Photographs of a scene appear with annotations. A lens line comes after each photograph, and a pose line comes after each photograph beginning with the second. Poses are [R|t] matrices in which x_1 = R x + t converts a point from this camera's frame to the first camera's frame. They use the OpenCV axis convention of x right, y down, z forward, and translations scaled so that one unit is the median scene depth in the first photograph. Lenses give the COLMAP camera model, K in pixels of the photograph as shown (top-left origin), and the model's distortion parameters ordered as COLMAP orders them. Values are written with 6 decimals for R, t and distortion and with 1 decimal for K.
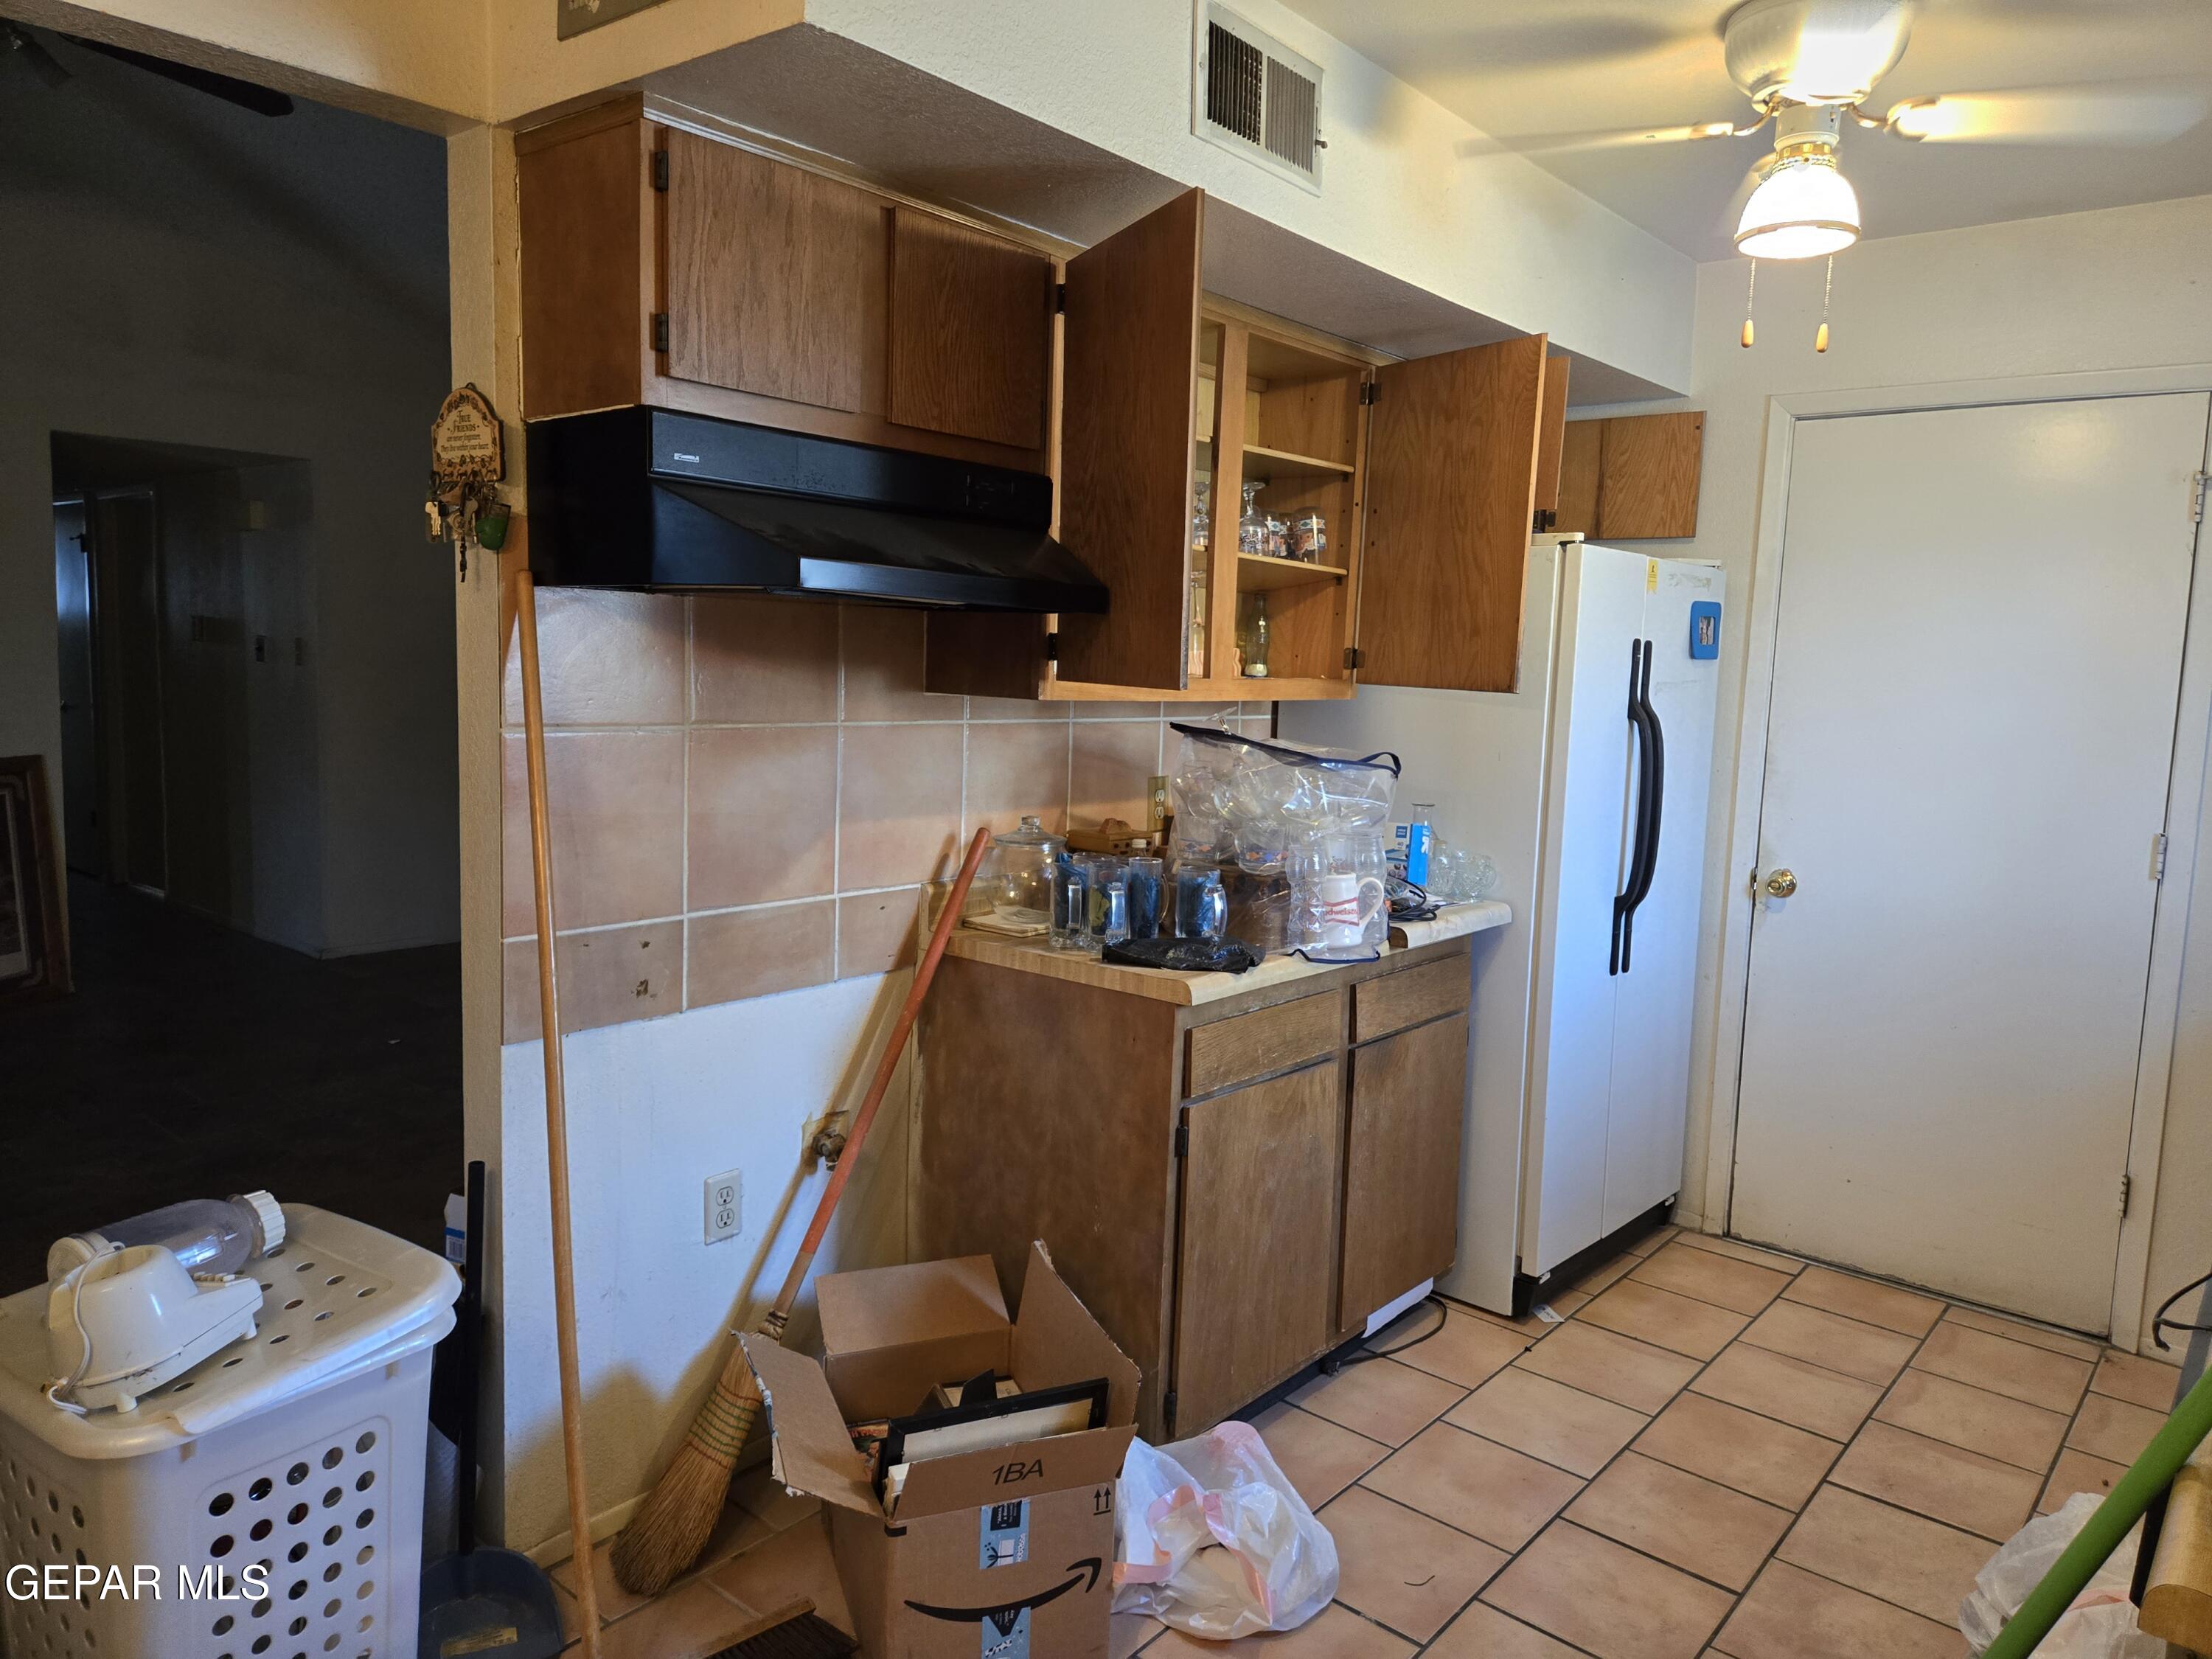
lens RADIAL K [[1481.1, 0, 1125.6], [0, 1481.1, 808.4], [0, 0, 1]] dist [0.088890, -0.089965]
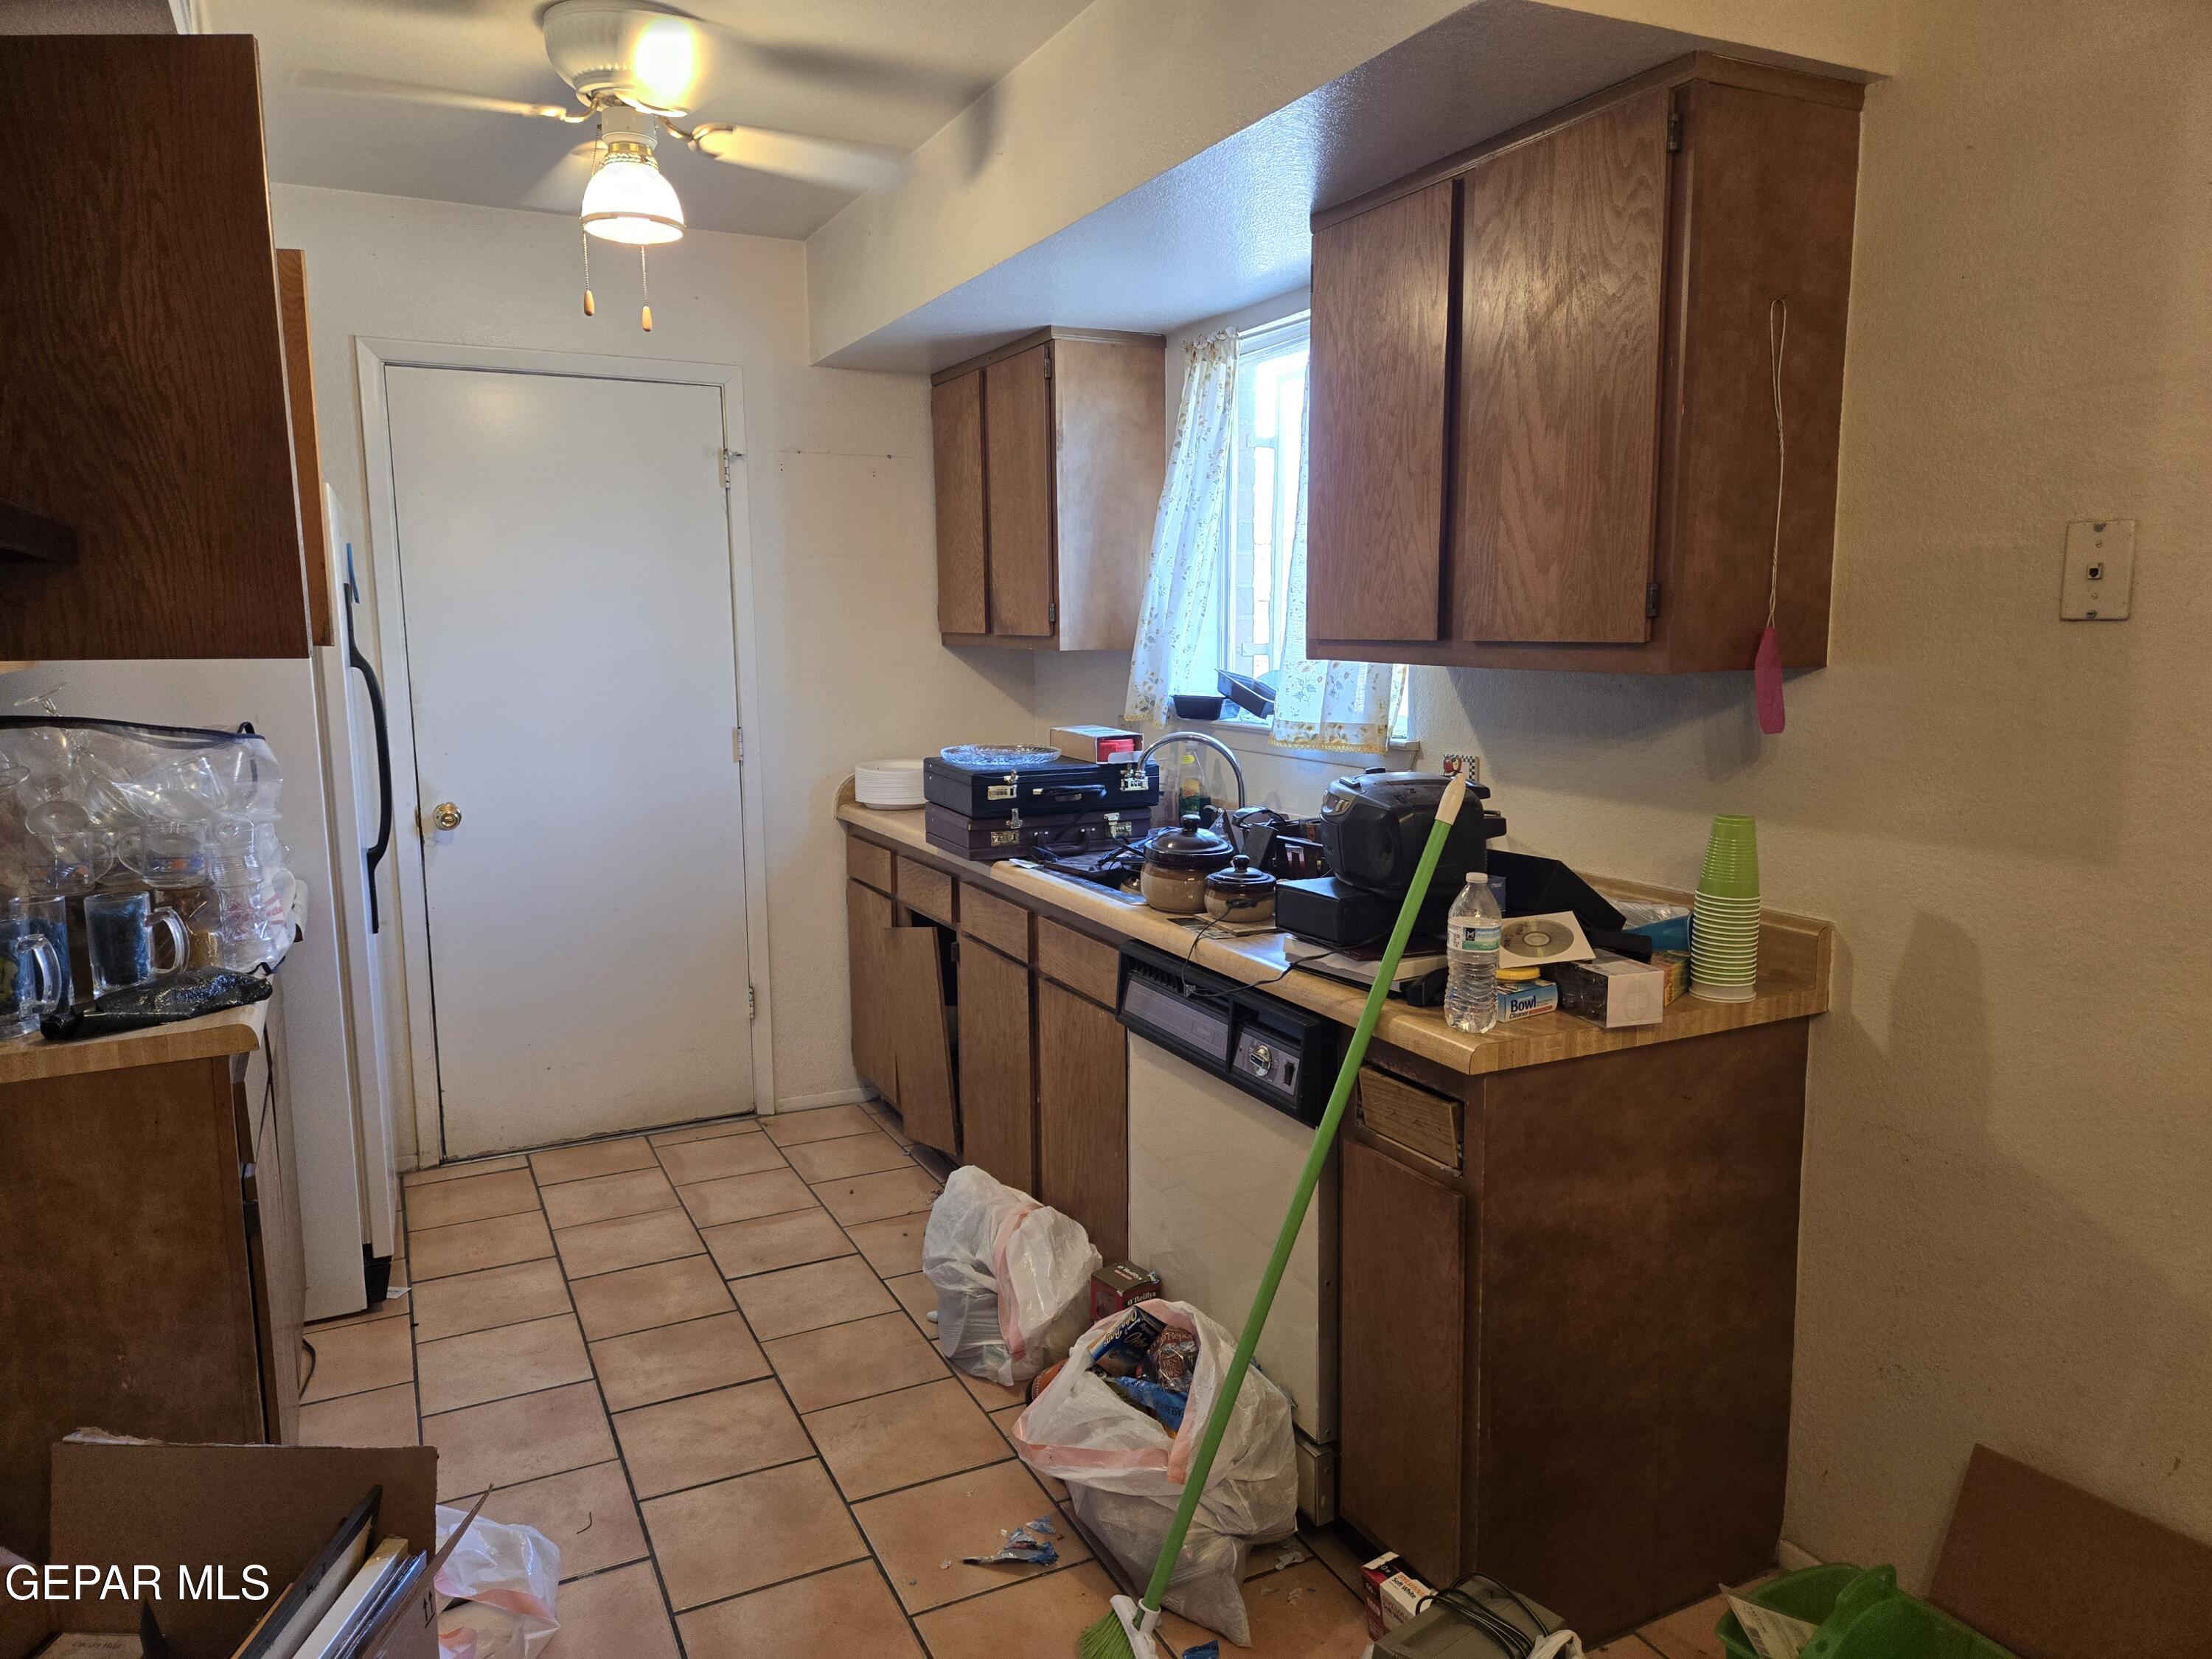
lens RADIAL K [[1482.4, 0, 1104.0], [0, 1482.4, 818.3], [0, 0, 1]] dist [0.098512, -0.096011]
pose [[0.402479, -0.163021, 0.900797, -0.448968], [0.116971, 0.985108, 0.126016, -0.037895], [-0.907925, 0.054648, 0.415554, 0.208560]]
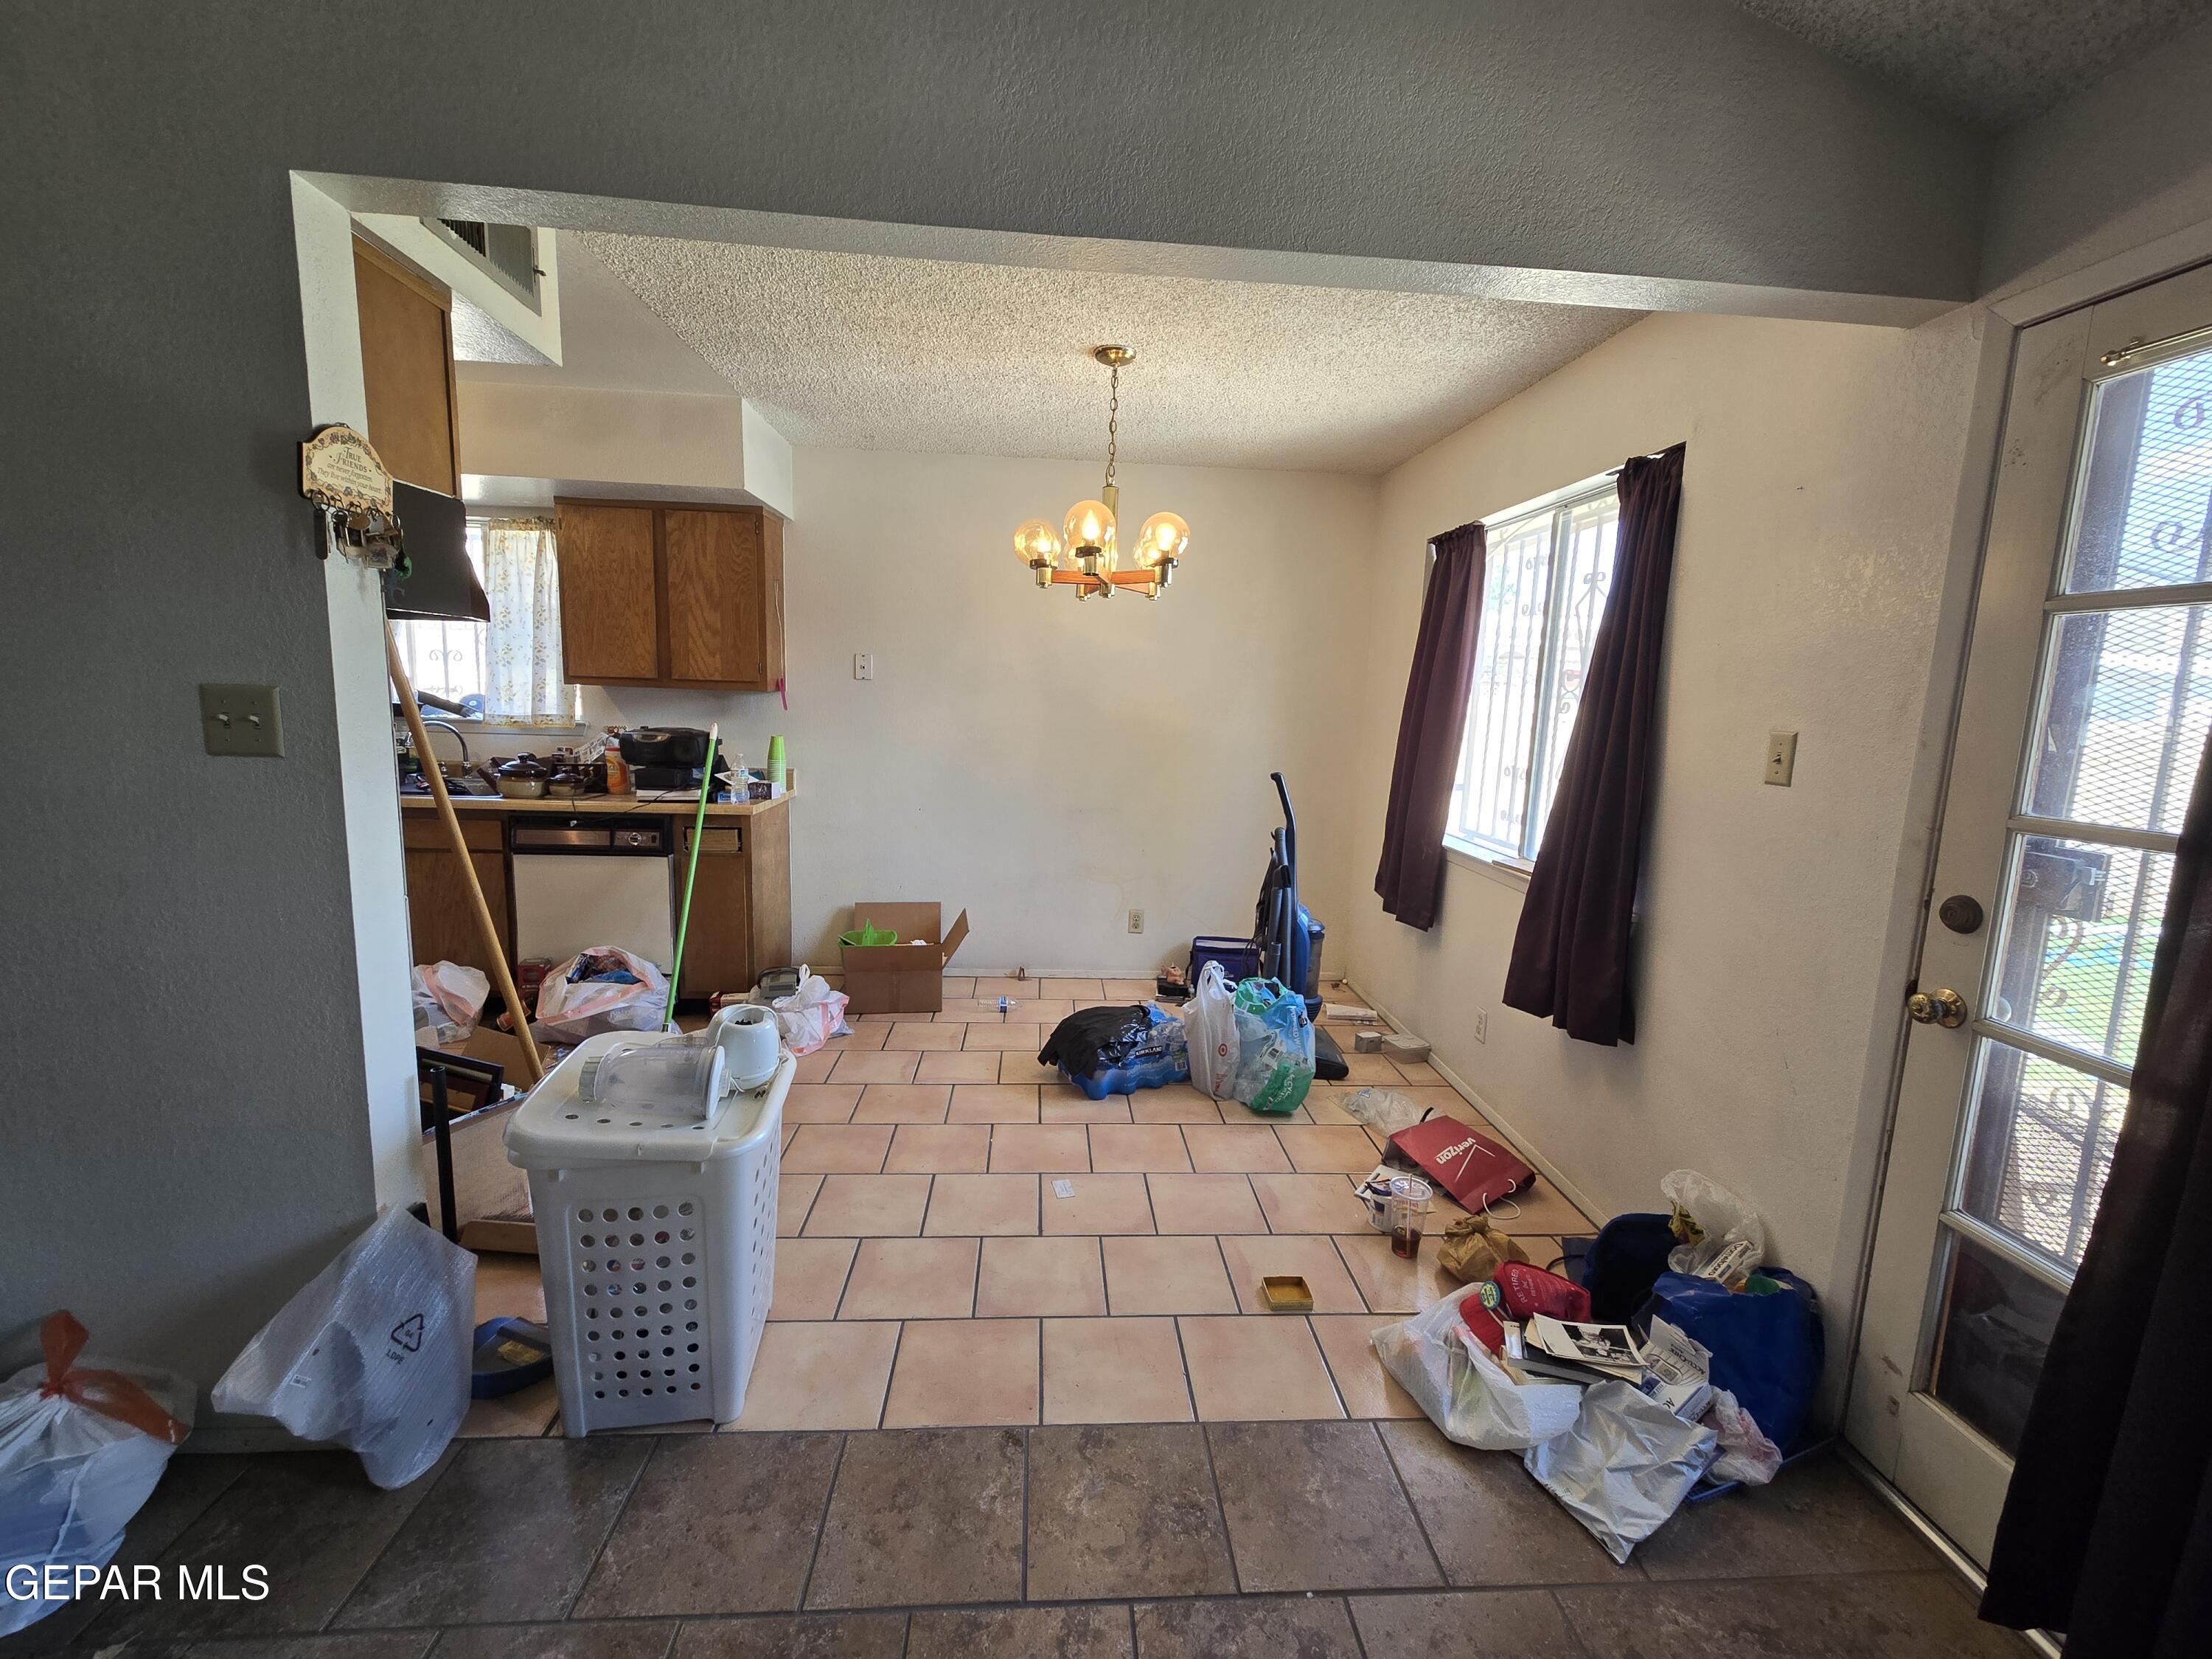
lens RADIAL K [[903.9, 0, 1106.2], [0, 903.9, 821.2], [0, 0, 1]] dist [0.000537, 0.000249]
pose [[-0.698072, -0.157208, 0.698557, -1.086868], [0.021282, 0.970614, 0.239701, -0.117188], [-0.715711, 0.182195, -0.674212, 0.893653]]
